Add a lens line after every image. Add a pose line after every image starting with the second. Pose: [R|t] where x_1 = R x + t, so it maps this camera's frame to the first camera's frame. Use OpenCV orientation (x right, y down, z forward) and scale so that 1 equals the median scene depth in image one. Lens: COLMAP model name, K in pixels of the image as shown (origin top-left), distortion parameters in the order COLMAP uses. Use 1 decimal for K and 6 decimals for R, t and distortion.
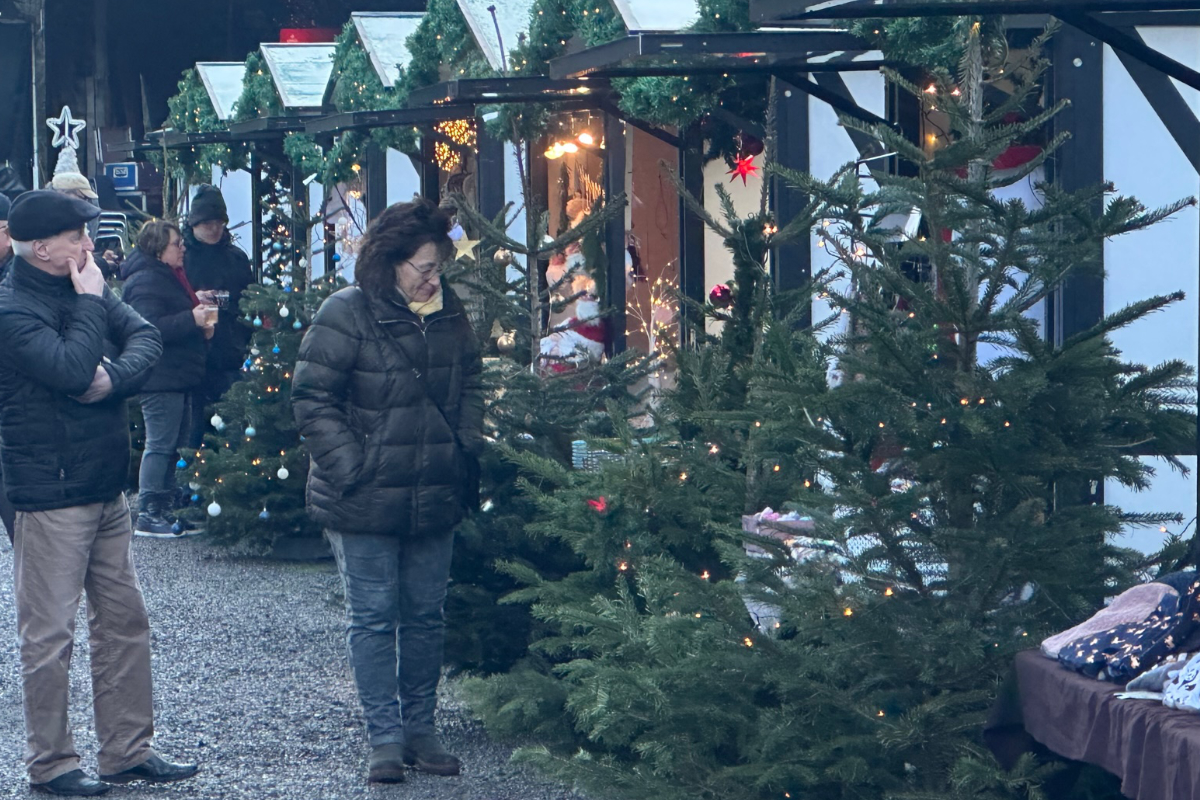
lens RADIAL K [[4941.2, 0, 600.4], [0, 4941.2, 400.8], [0, 0, 1]] dist [1.146299, 0.000000]
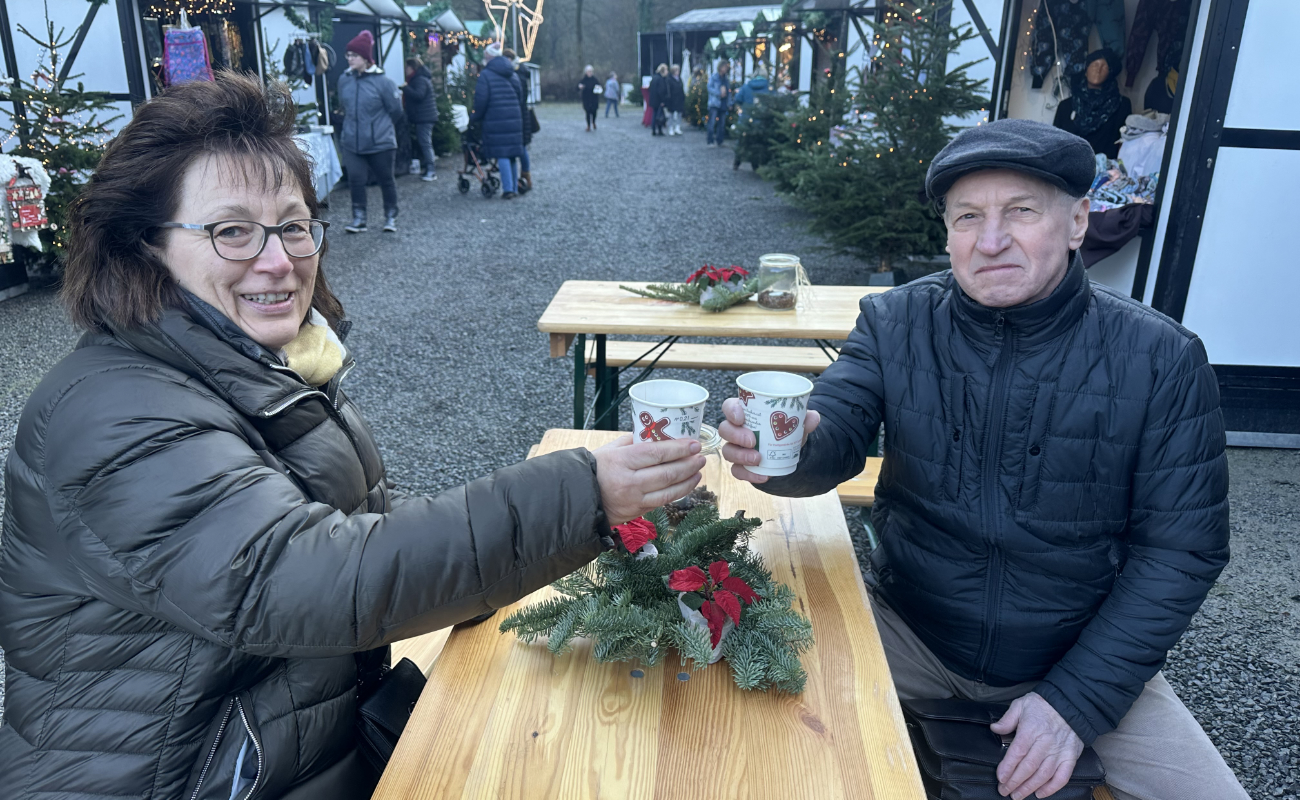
lens RADIAL K [[908.9, 0, 644.7], [0, 908.9, 397.5], [0, 0, 1]] dist [-0.007845, -0.003212]
pose [[0.989212, 0.052676, -0.136692, -0.007820], [-0.008390, 0.951955, 0.306124, 0.006351], [0.146250, -0.301675, 0.942127, 0.193871]]
